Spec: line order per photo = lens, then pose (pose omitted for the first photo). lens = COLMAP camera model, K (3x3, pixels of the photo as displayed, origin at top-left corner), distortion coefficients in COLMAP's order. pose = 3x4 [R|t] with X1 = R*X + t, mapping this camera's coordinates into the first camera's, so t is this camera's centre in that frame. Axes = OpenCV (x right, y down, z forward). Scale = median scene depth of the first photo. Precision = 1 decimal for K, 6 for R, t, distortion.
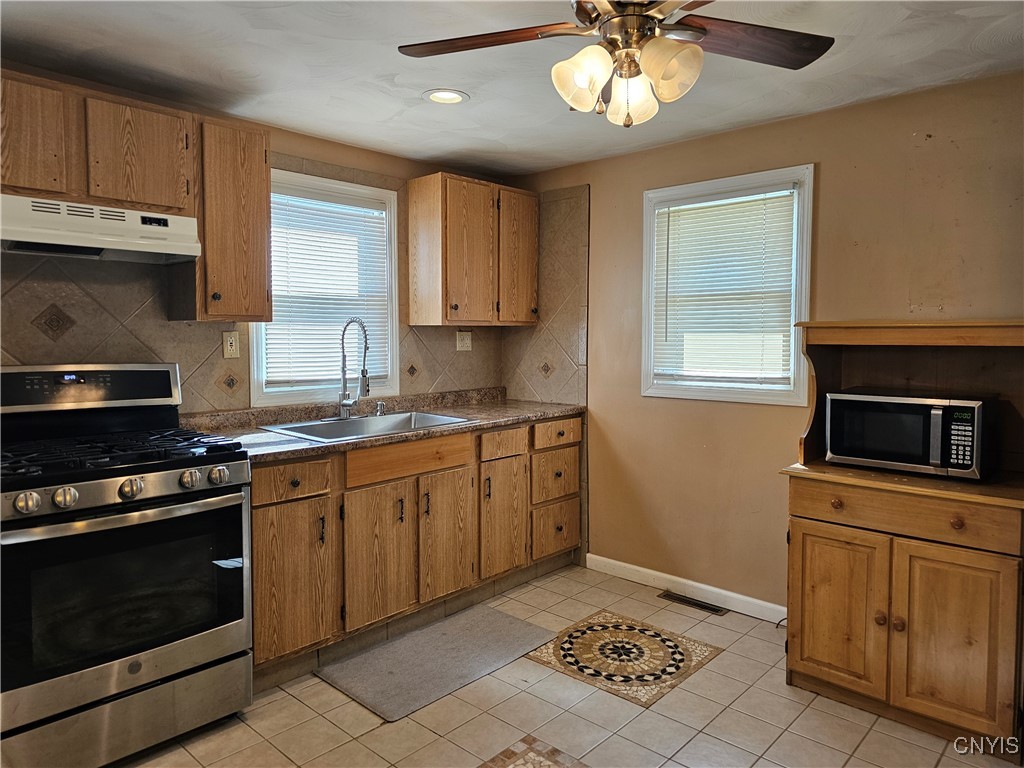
lens RADIAL K [[690.0, 0, 499.9], [0, 690.0, 374.0], [0, 0, 1]] dist [0.051777, -0.034922]
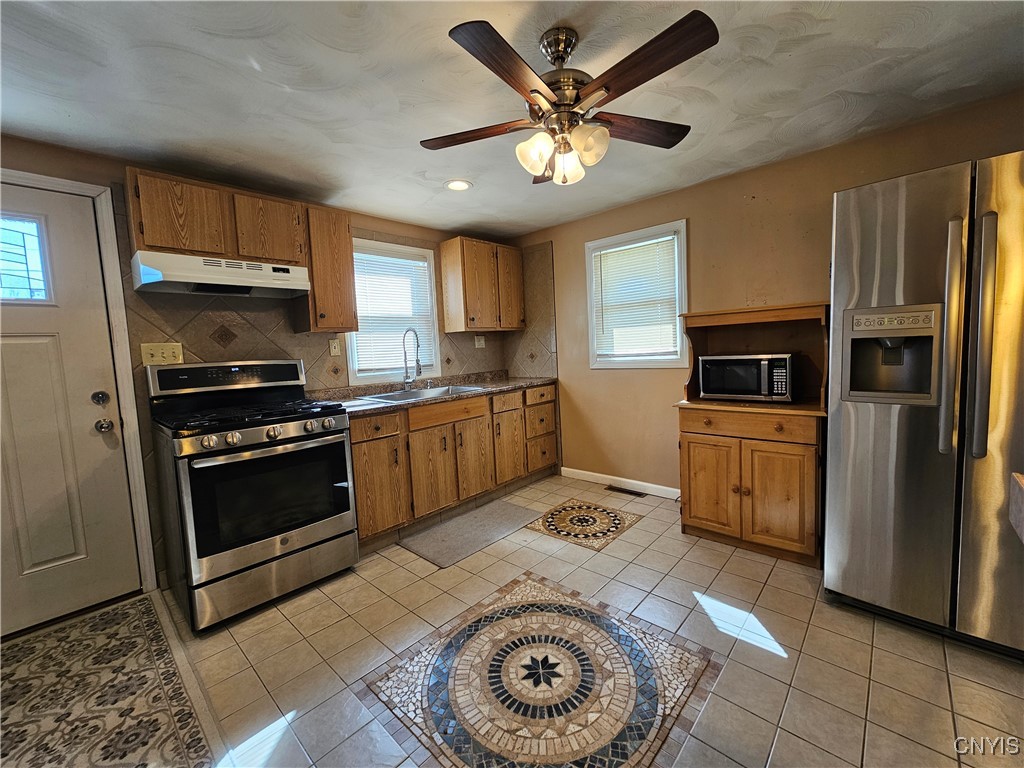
lens RADIAL K [[419.0, 0, 515.1], [0, 419.0, 381.6], [0, 0, 1]] dist [-0.000959, 0.000833]
pose [[0.998628, -0.050774, 0.012828, 0.018832], [0.050484, 0.998484, 0.021952, 0.041043], [-0.013923, -0.021274, 0.999677, 0.017267]]
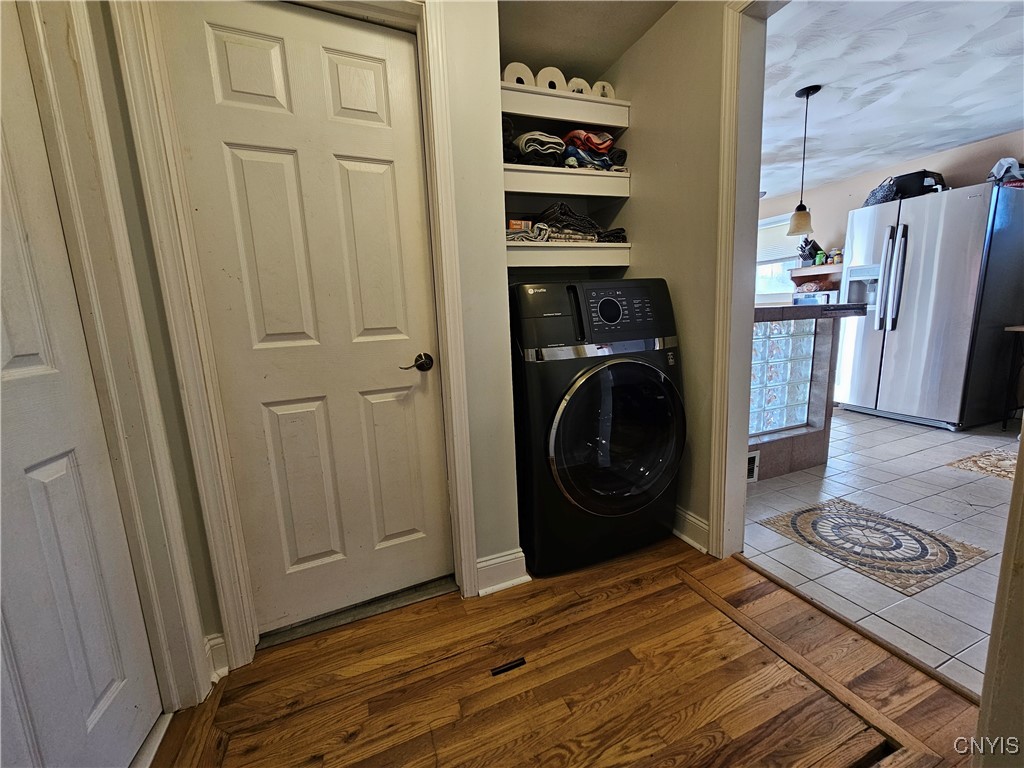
lens RADIAL K [[419.0, 0, 518.5], [0, 419.0, 379.7], [0, 0, 1]] dist [-0.000959, 0.000833]
pose [[0.906092, 0.025614, -0.422304, 0.146014], [0.022226, 0.993905, 0.107972, 0.166109], [0.422495, -0.107219, 0.900001, -1.079306]]
